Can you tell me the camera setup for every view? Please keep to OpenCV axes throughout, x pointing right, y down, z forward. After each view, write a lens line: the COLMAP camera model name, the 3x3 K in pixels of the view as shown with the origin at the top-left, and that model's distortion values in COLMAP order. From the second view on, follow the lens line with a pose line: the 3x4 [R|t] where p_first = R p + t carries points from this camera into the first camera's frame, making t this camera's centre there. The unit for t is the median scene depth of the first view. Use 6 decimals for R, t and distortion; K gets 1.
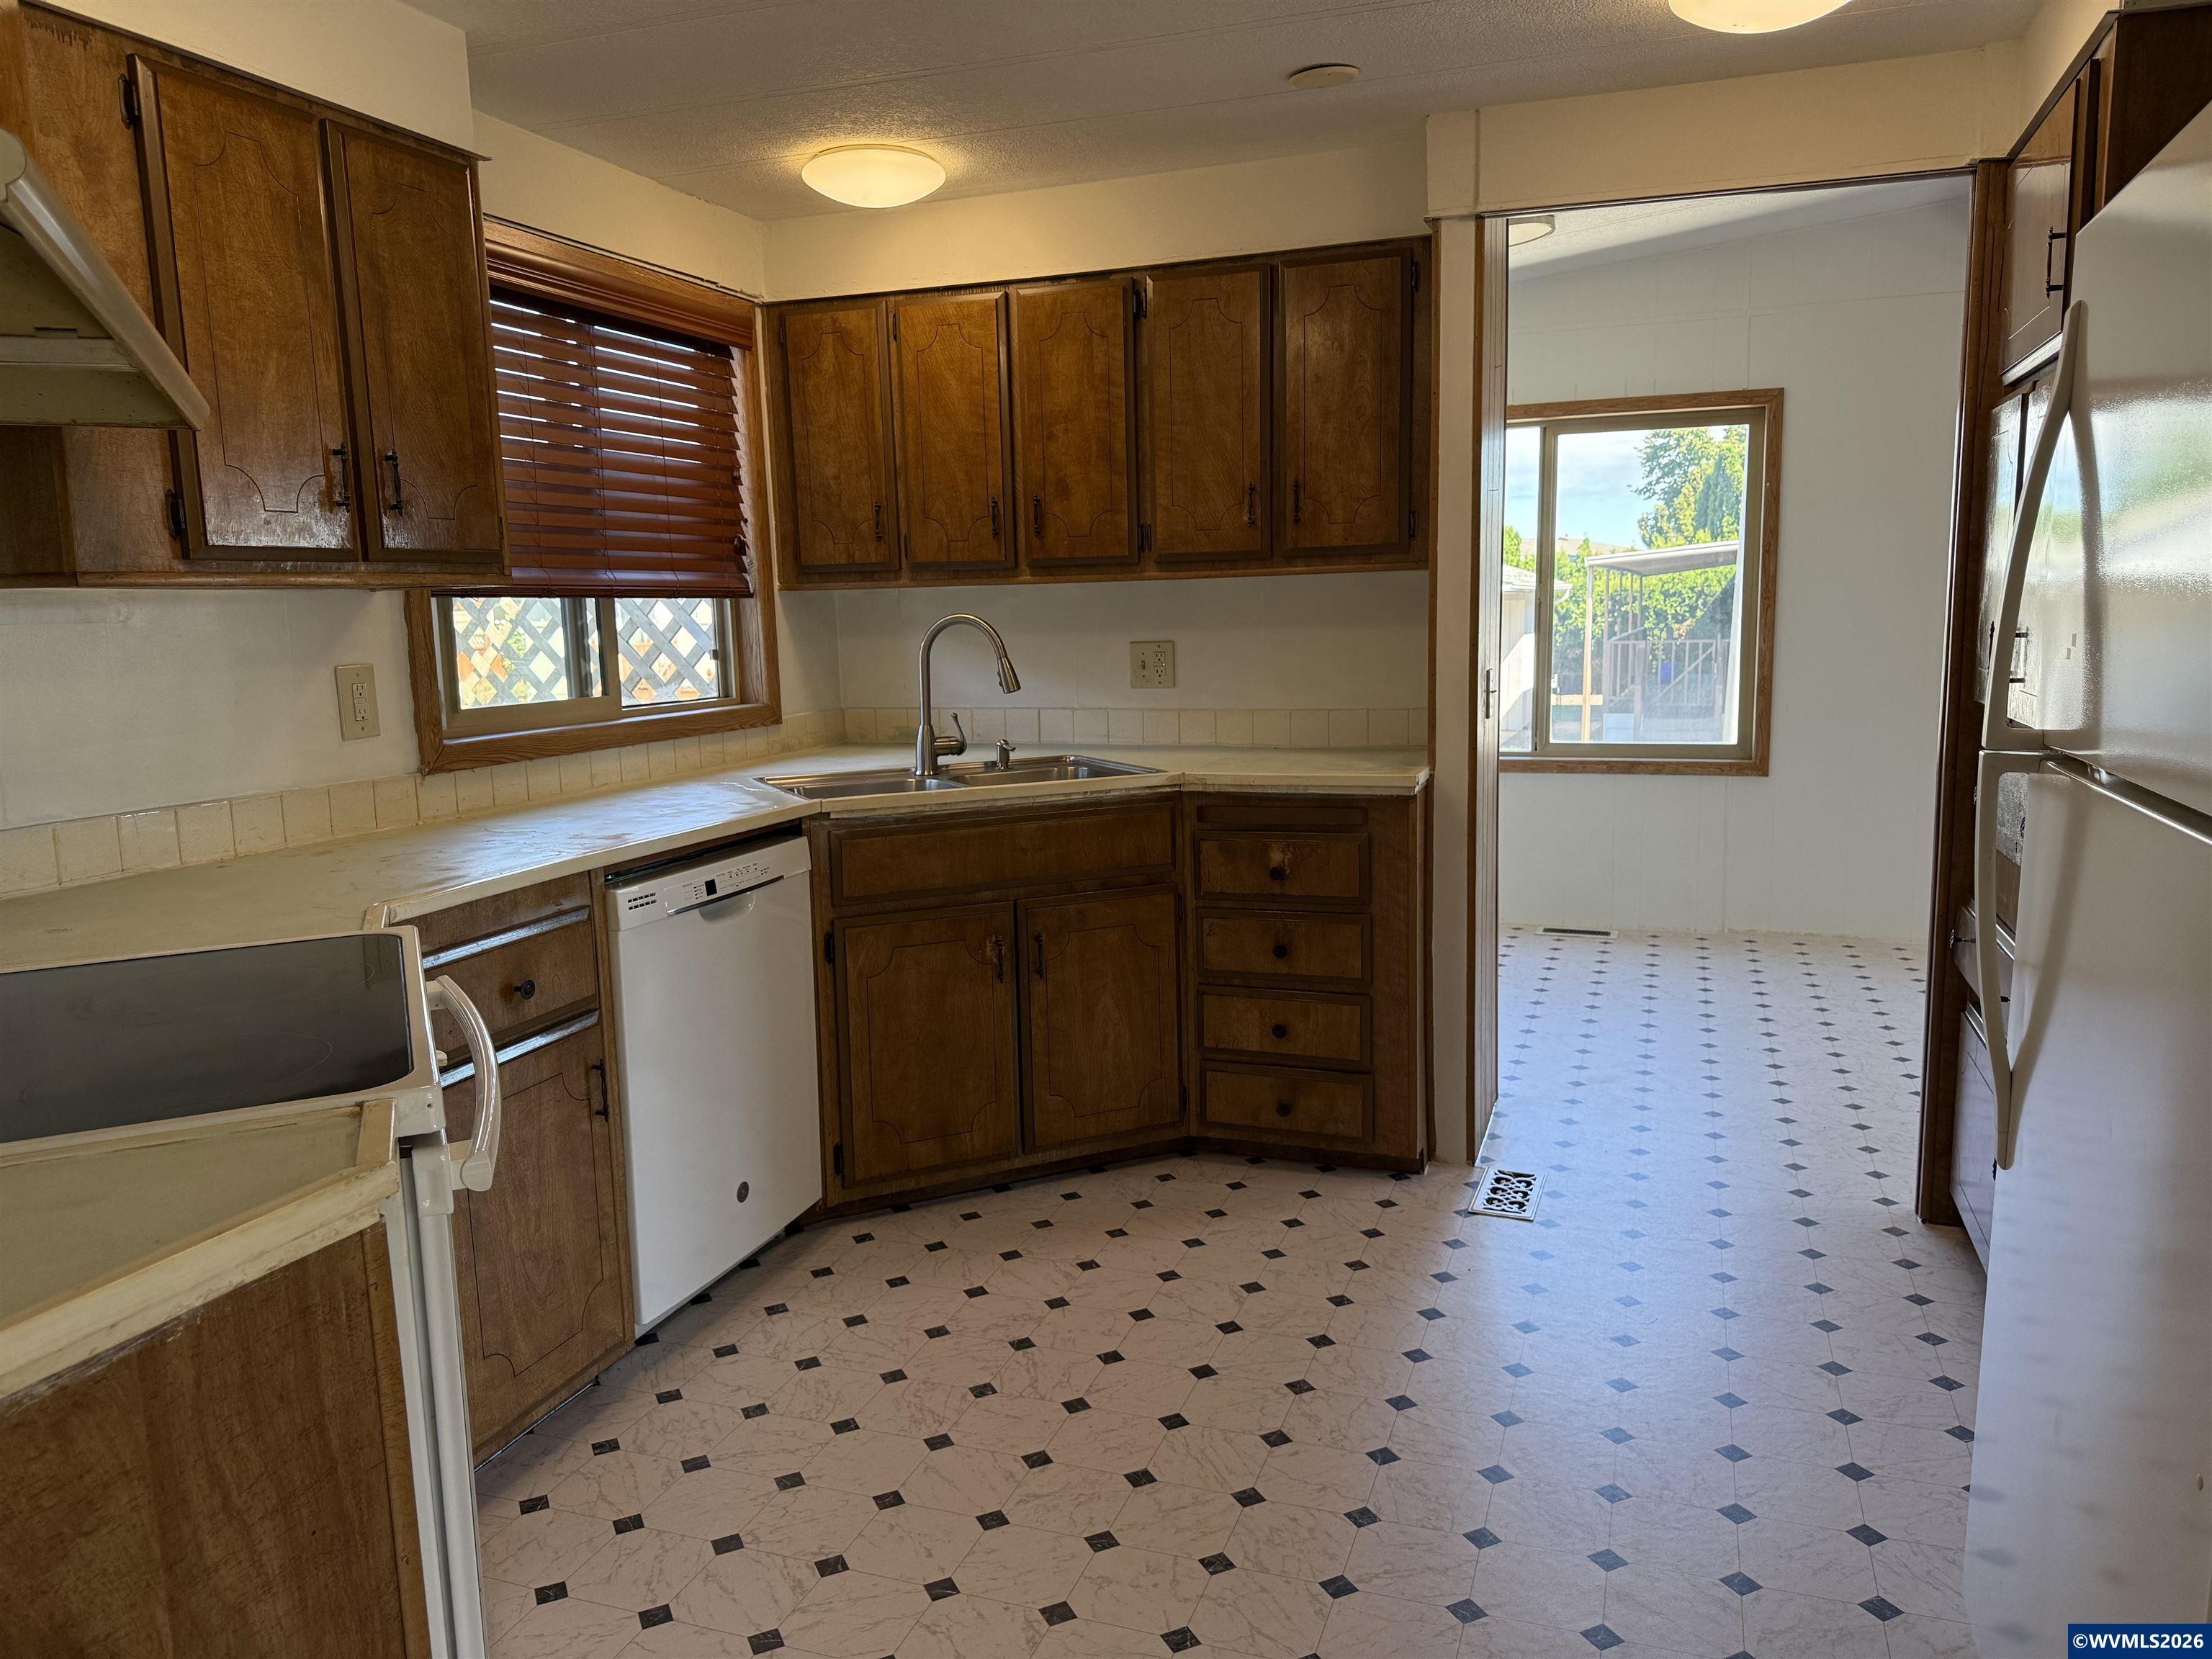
lens RADIAL K [[1568.2, 0, 1124.5], [0, 1568.2, 823.9], [0, 0, 1]] dist [0.077963, -0.089732]
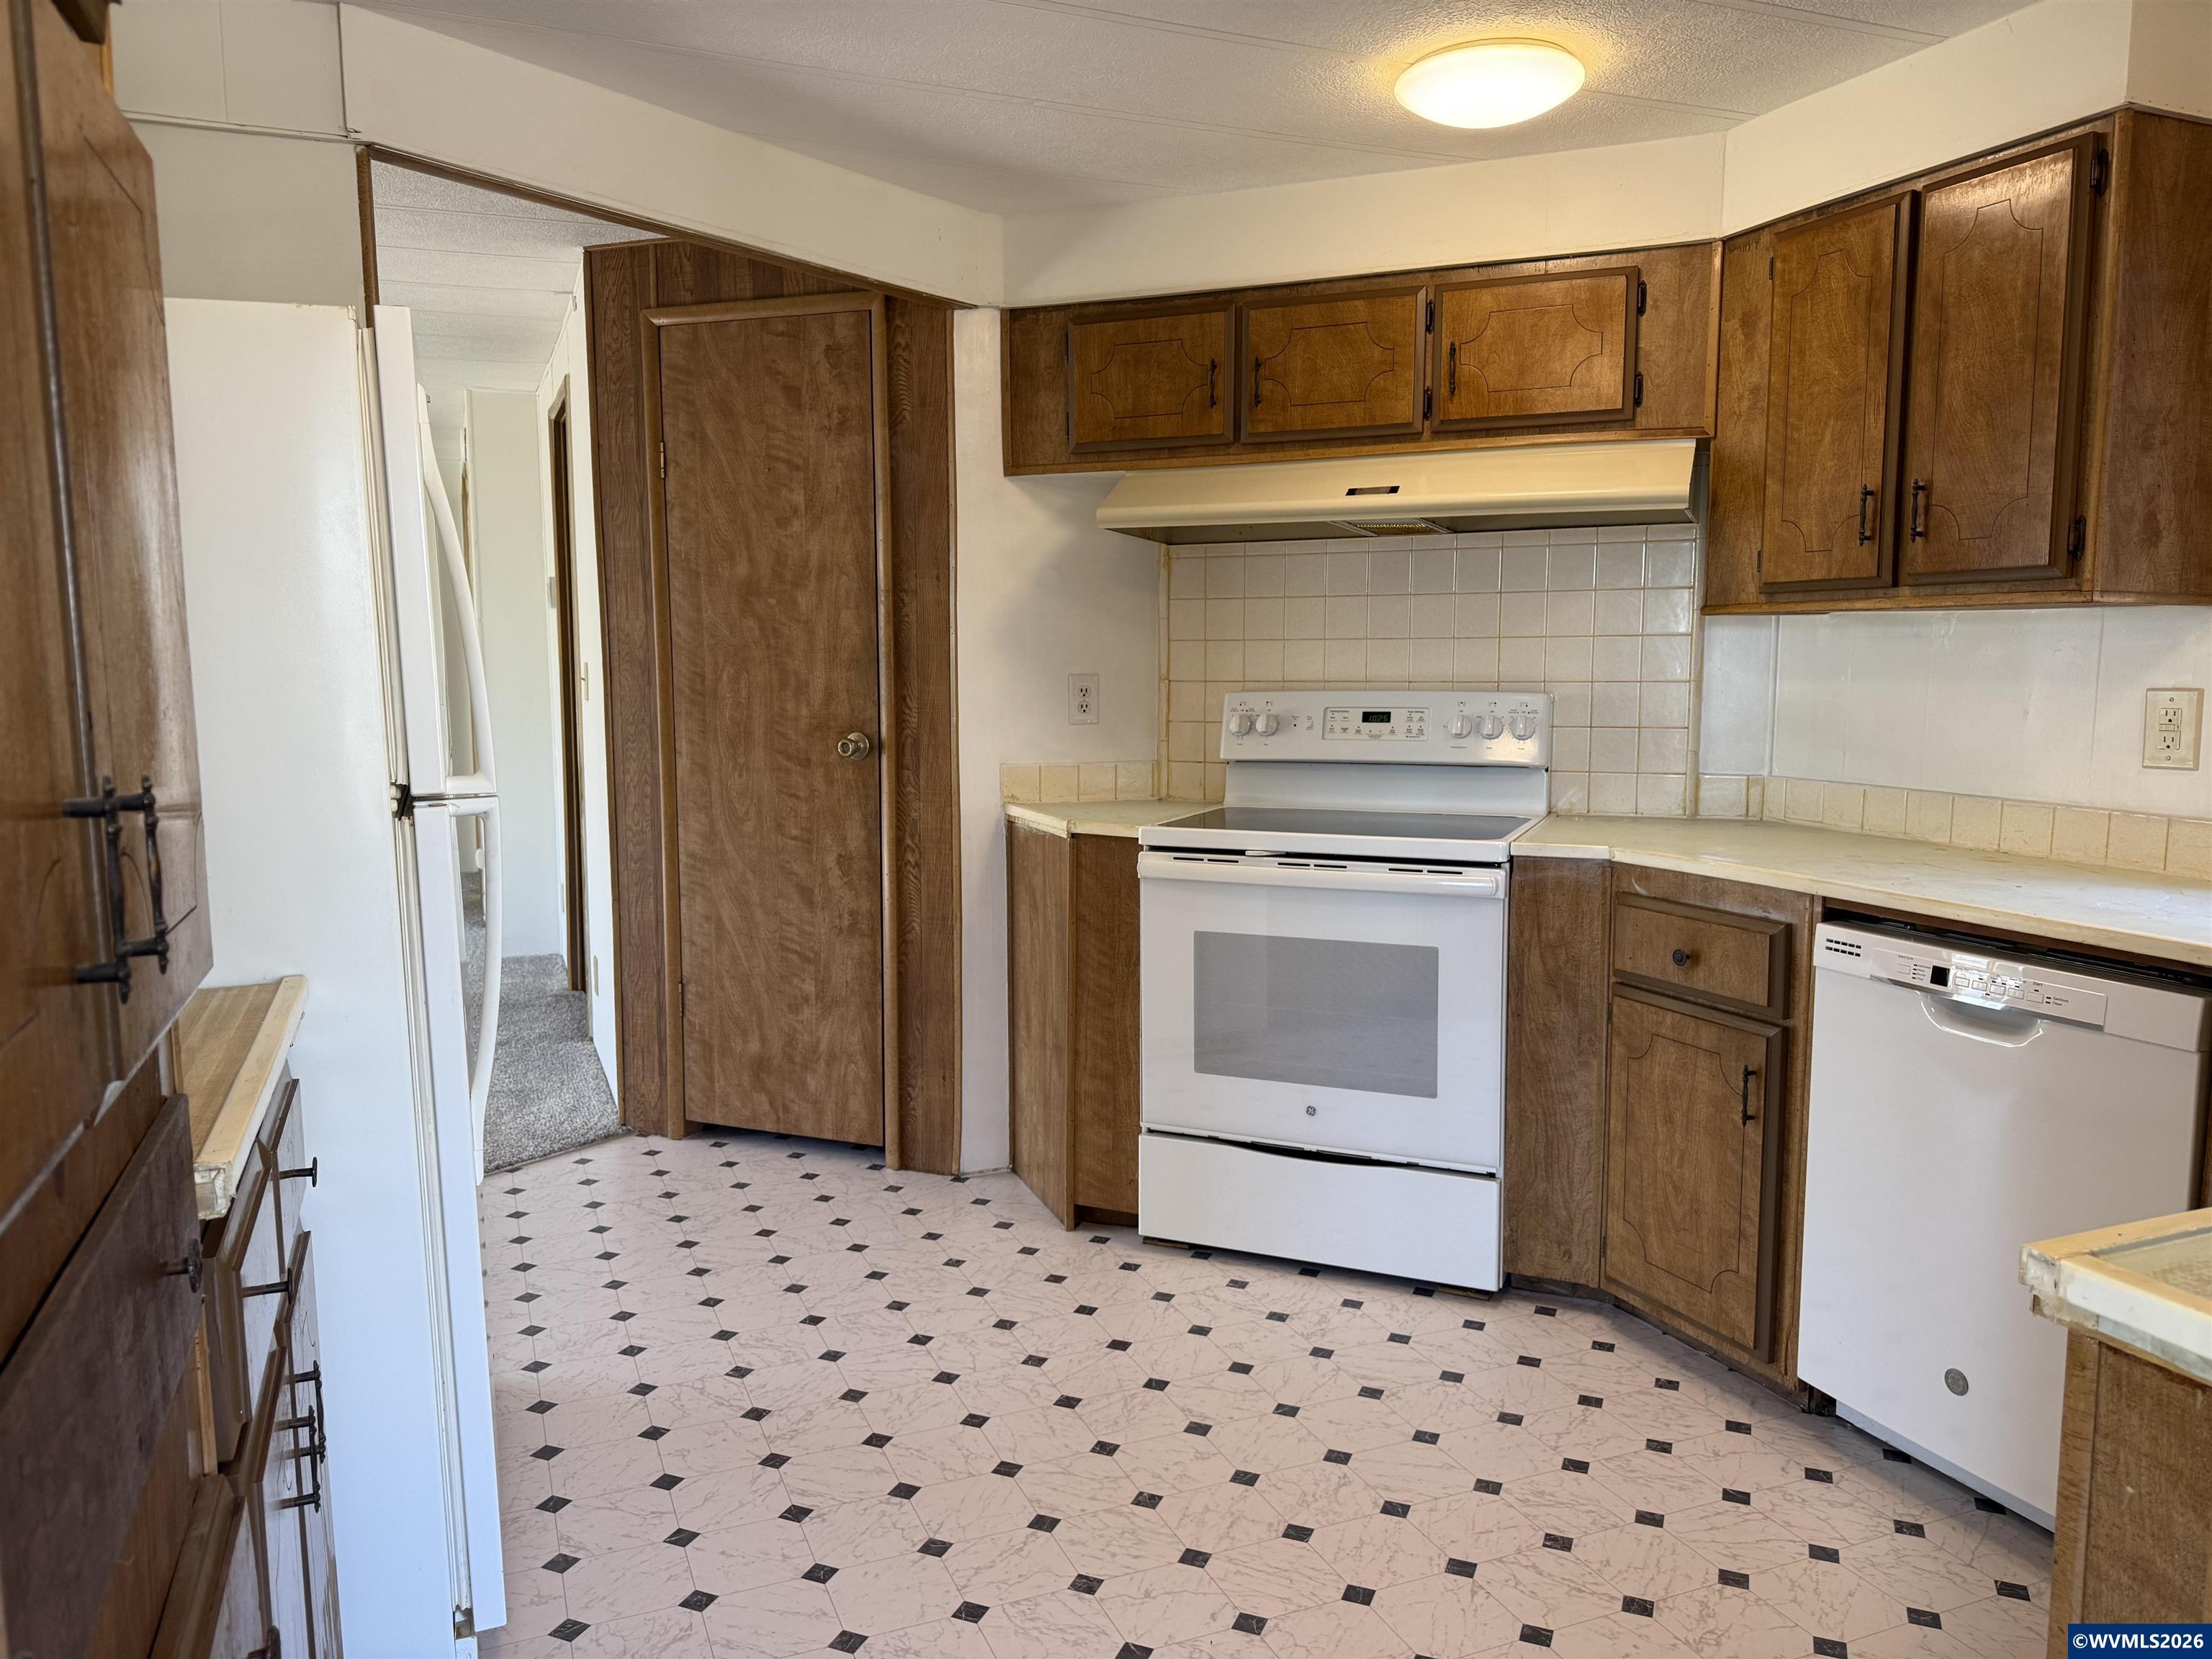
lens RADIAL K [[1568.2, 0, 1096.4], [0, 1568.2, 834.5], [0, 0, 1]] dist [0.077963, -0.089732]
pose [[-0.747122, 0.101751, -0.656852, 0.547201], [-0.074881, 0.969038, 0.235283, -0.175944], [0.660455, 0.224972, -0.716371, 1.187232]]
